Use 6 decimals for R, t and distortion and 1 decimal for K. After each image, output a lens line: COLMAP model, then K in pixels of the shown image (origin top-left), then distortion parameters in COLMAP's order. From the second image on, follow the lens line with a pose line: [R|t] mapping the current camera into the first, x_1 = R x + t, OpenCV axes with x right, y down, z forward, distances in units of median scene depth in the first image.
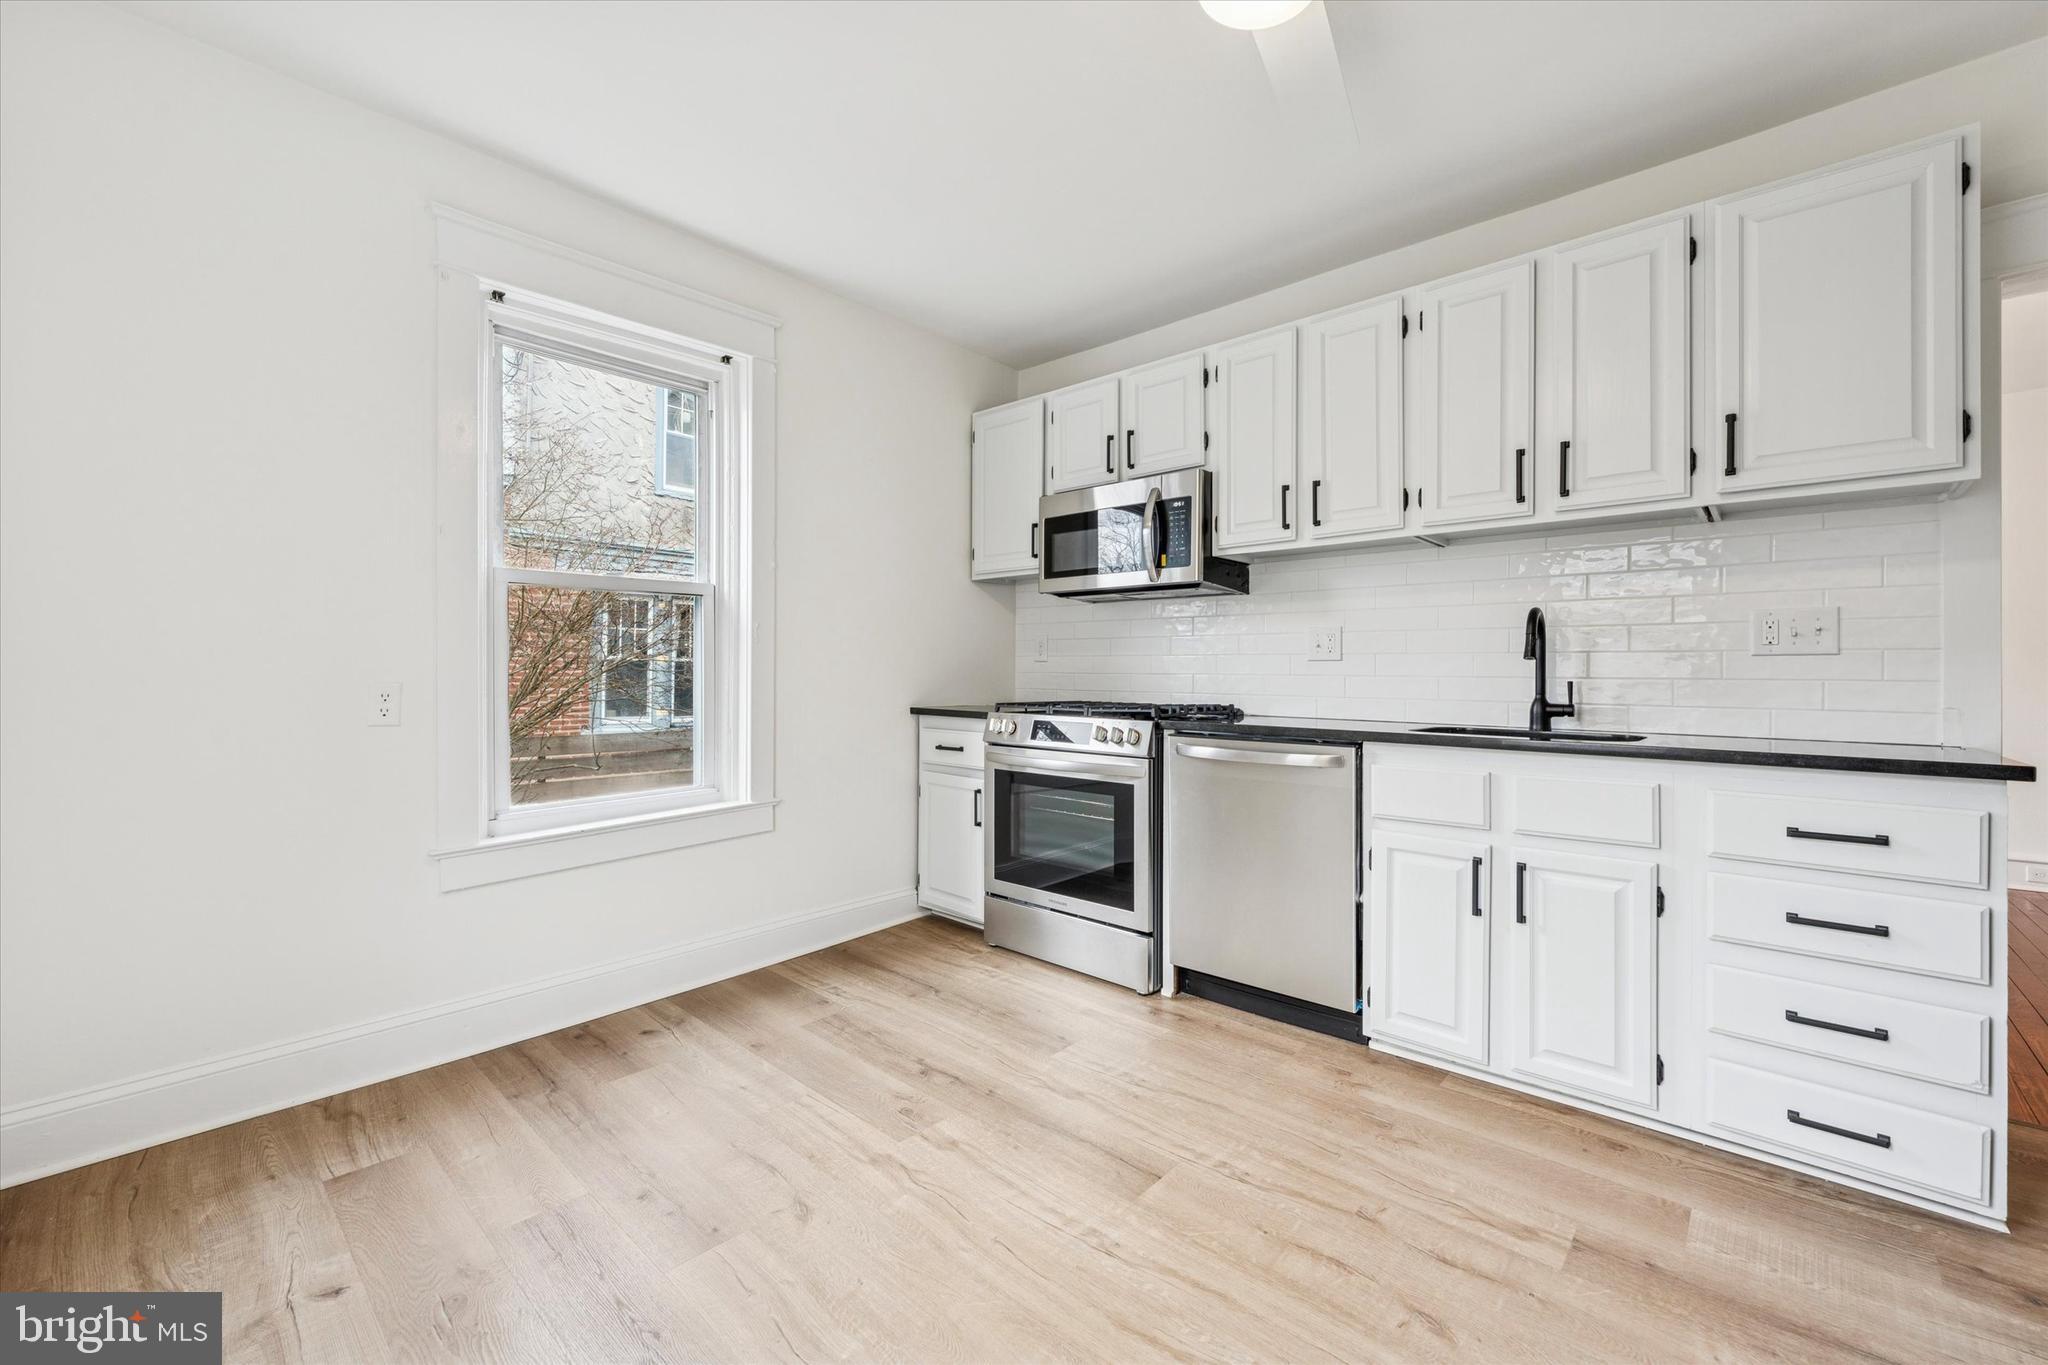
lens RADIAL K [[832.8, 0, 1022.2], [0, 832.8, 672.9], [0, 0, 1]] dist [-0.001124, -0.000332]
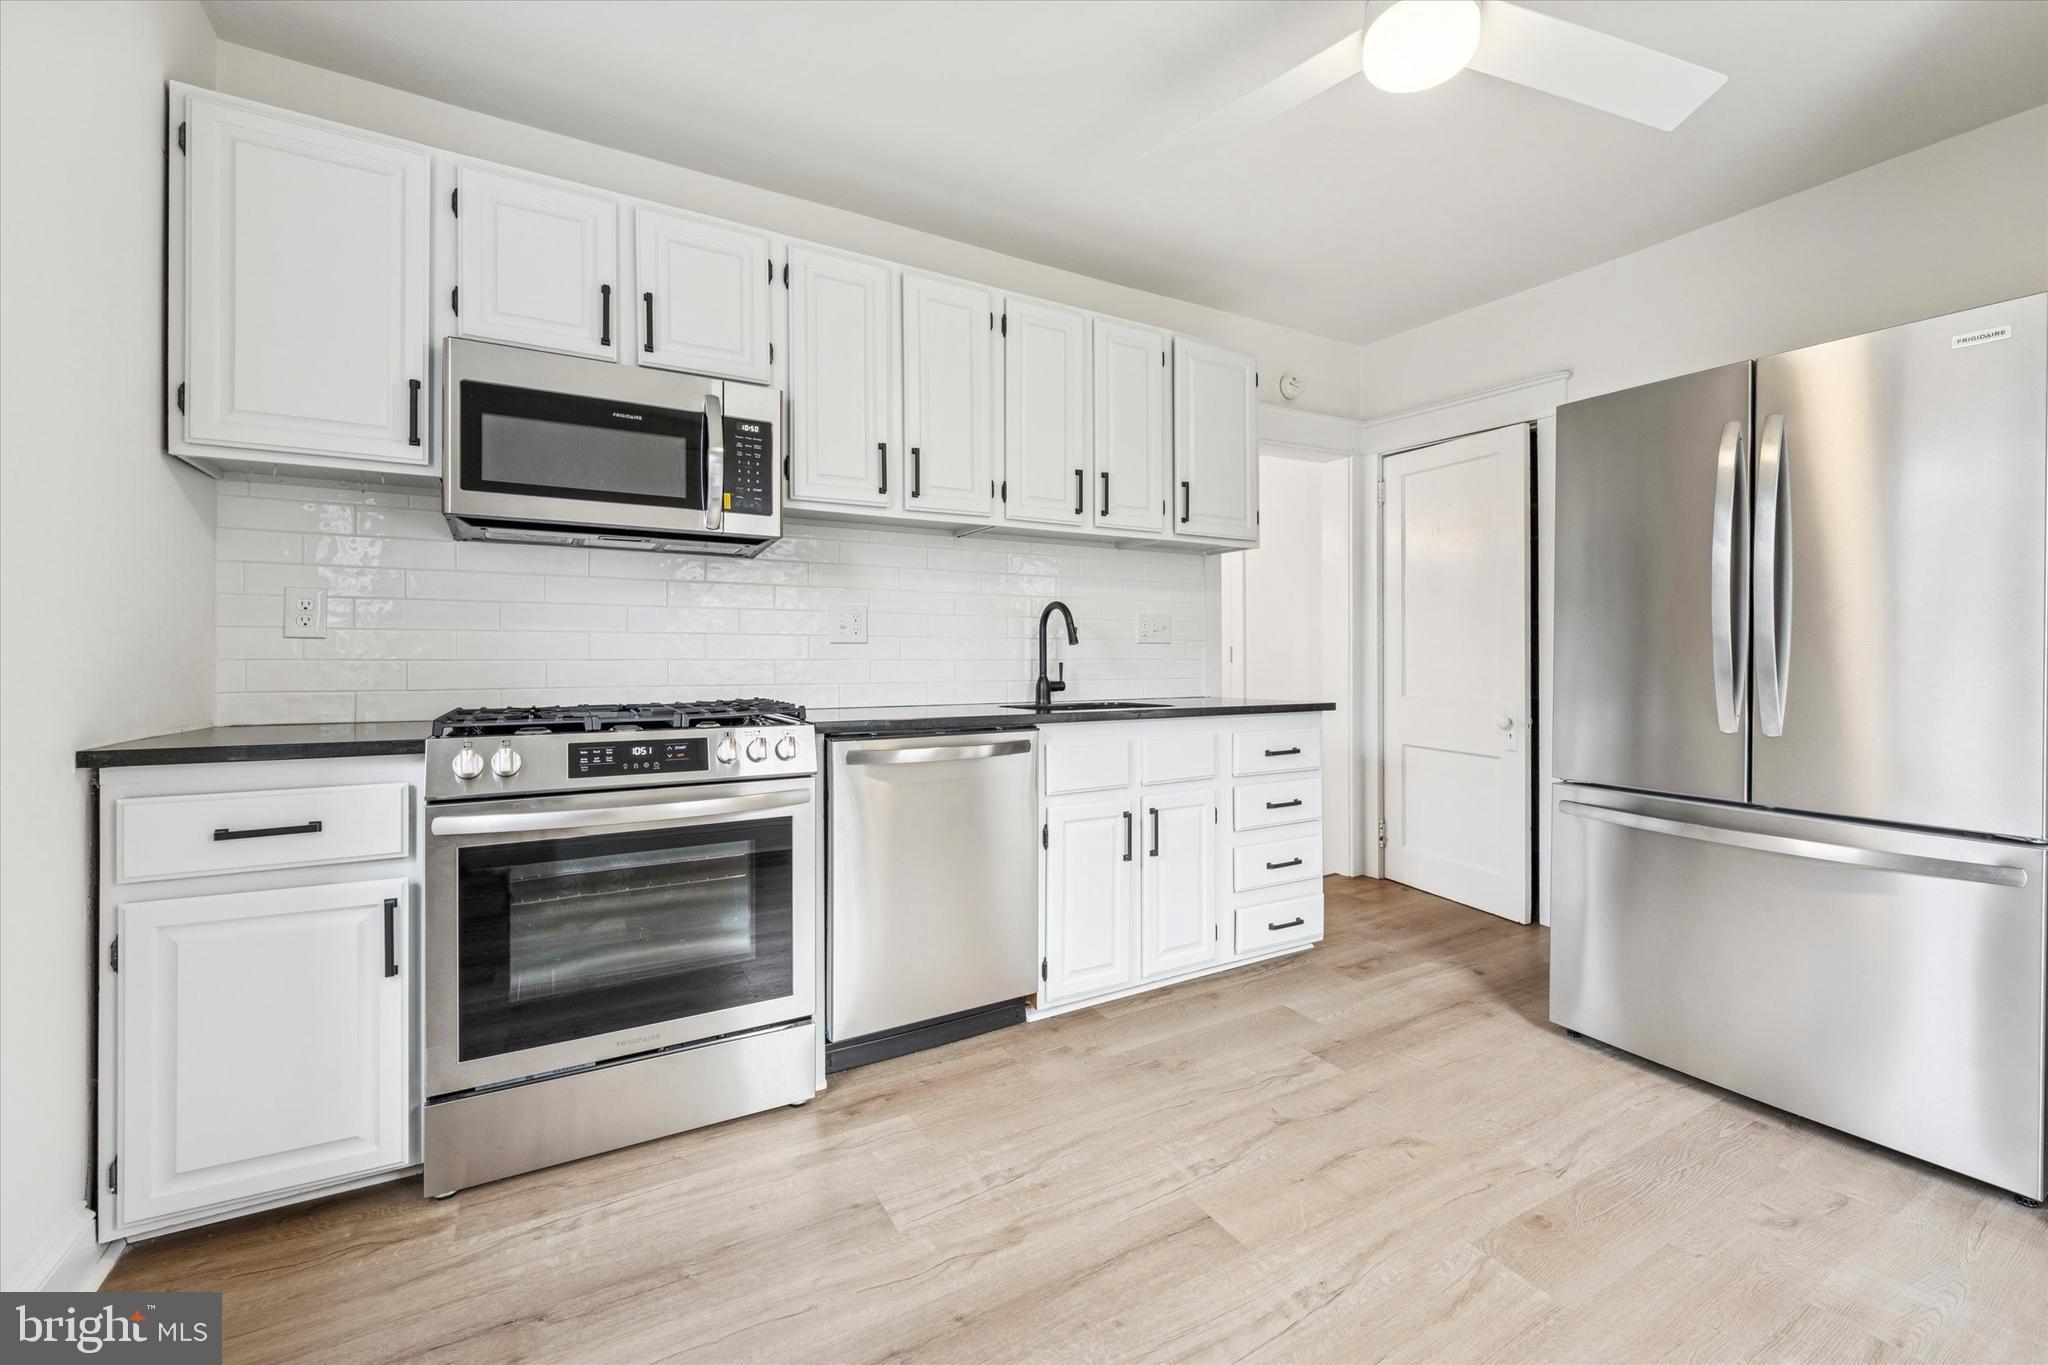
lens RADIAL K [[855.3, 0, 1030.5], [0, 855.3, 654.4], [0, 0, 1]] dist [-0.000688, -0.000260]
pose [[0.294698, -0.004162, 0.955581, -0.603237], [0.003329, 0.999989, 0.003328, -0.006642], [-0.955585, 0.002201, 0.294709, 0.706959]]
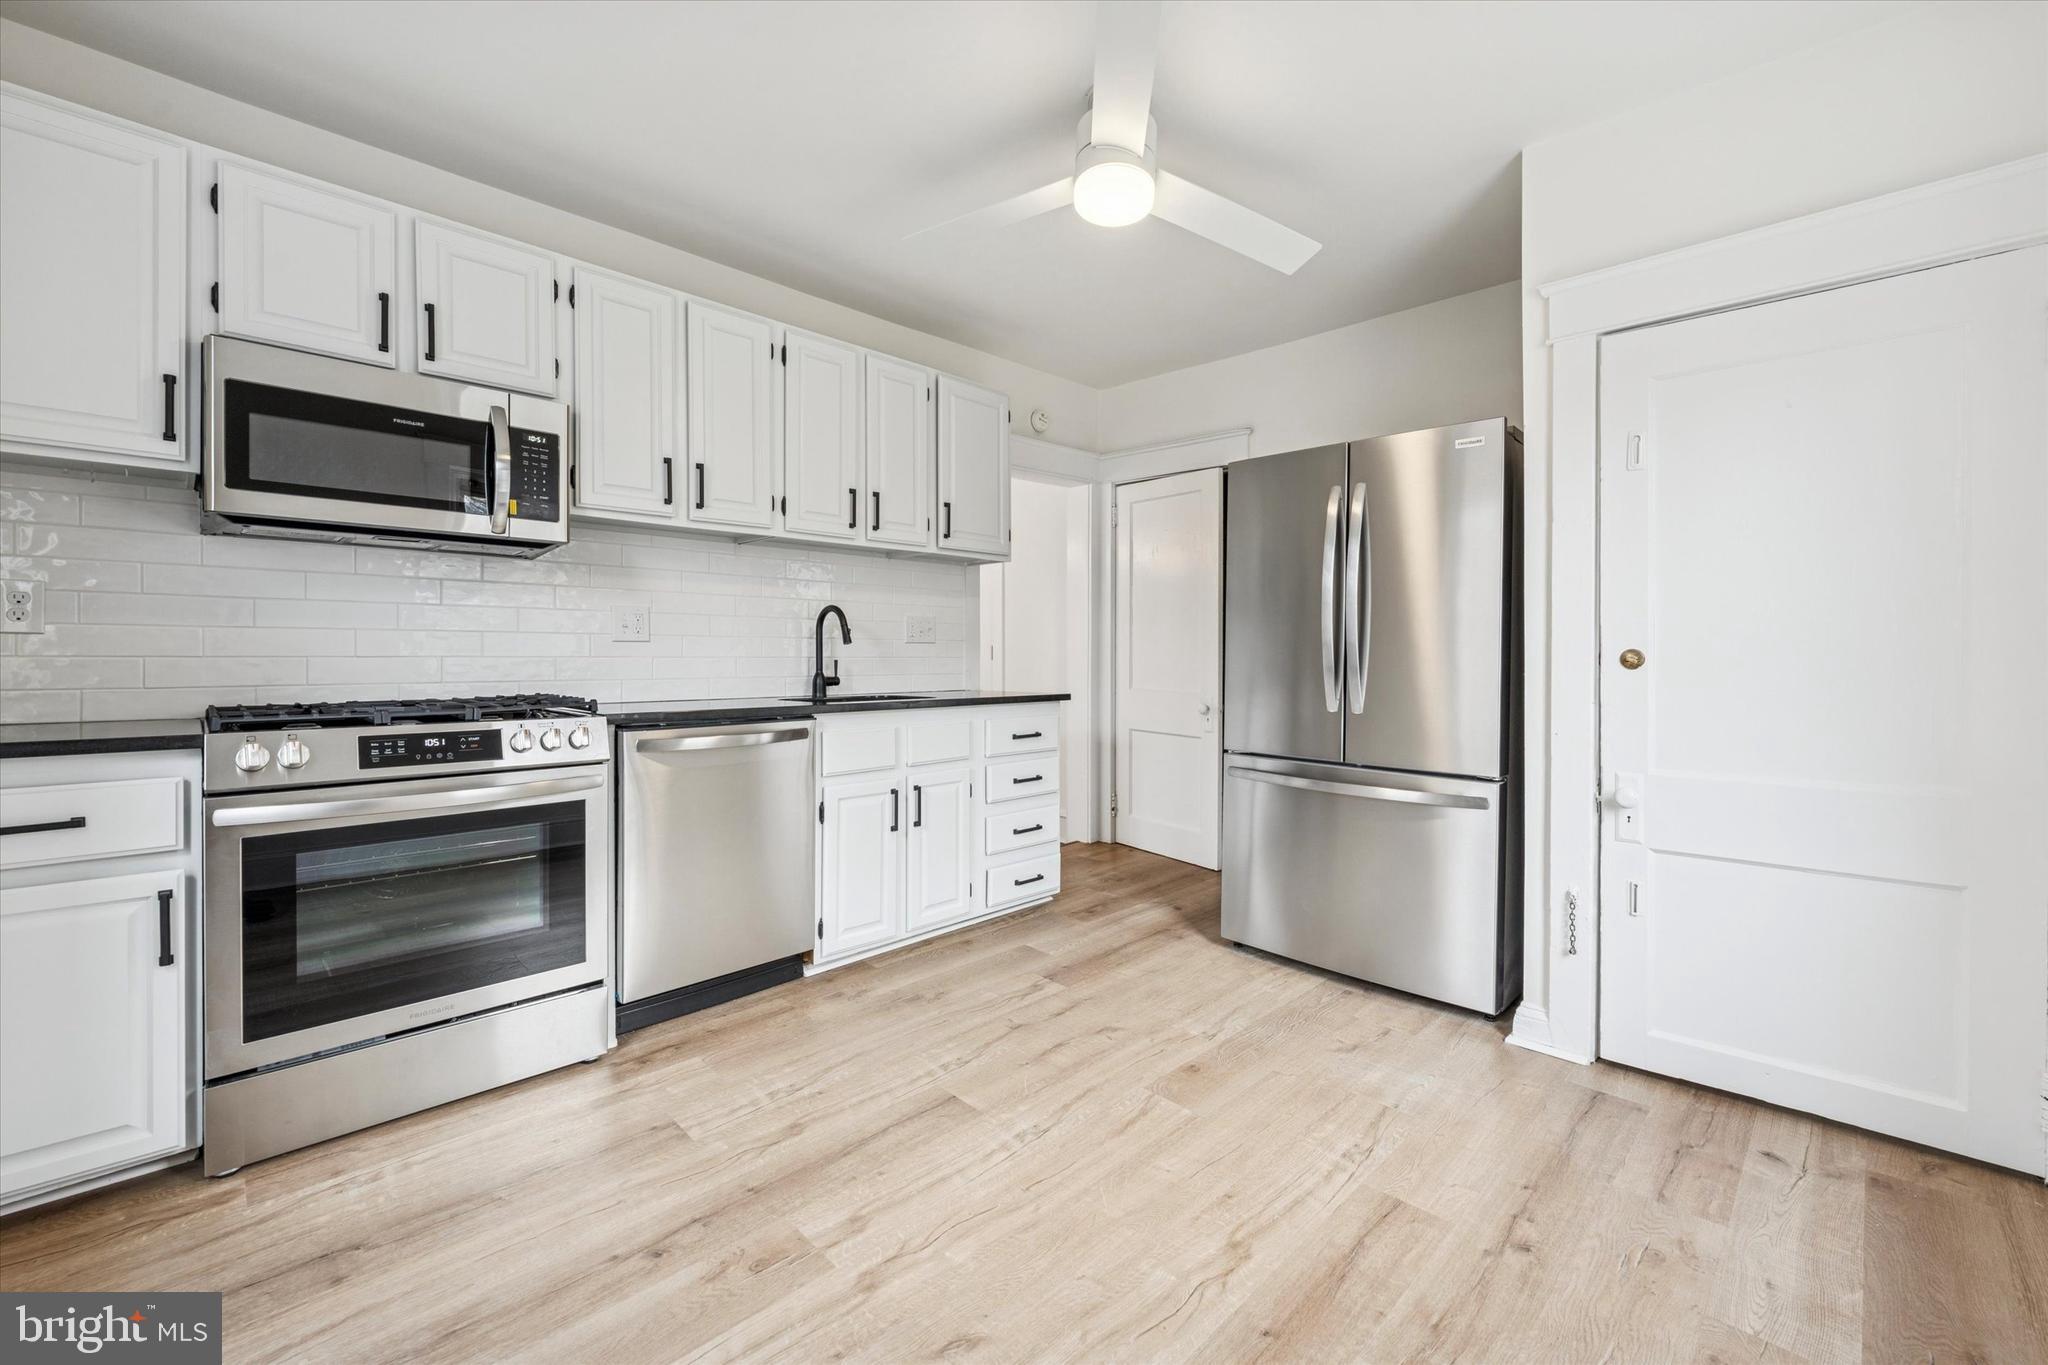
lens RADIAL K [[850.2, 0, 1028.6], [0, 850.2, 656.7], [0, 0, 1]] dist [-0.000960, -0.000354]
pose [[0.039948, -0.009971, 0.999152, -0.774795], [-0.001601, 0.999948, 0.010043, -0.010304], [-0.999200, -0.002001, 0.039930, 0.661516]]
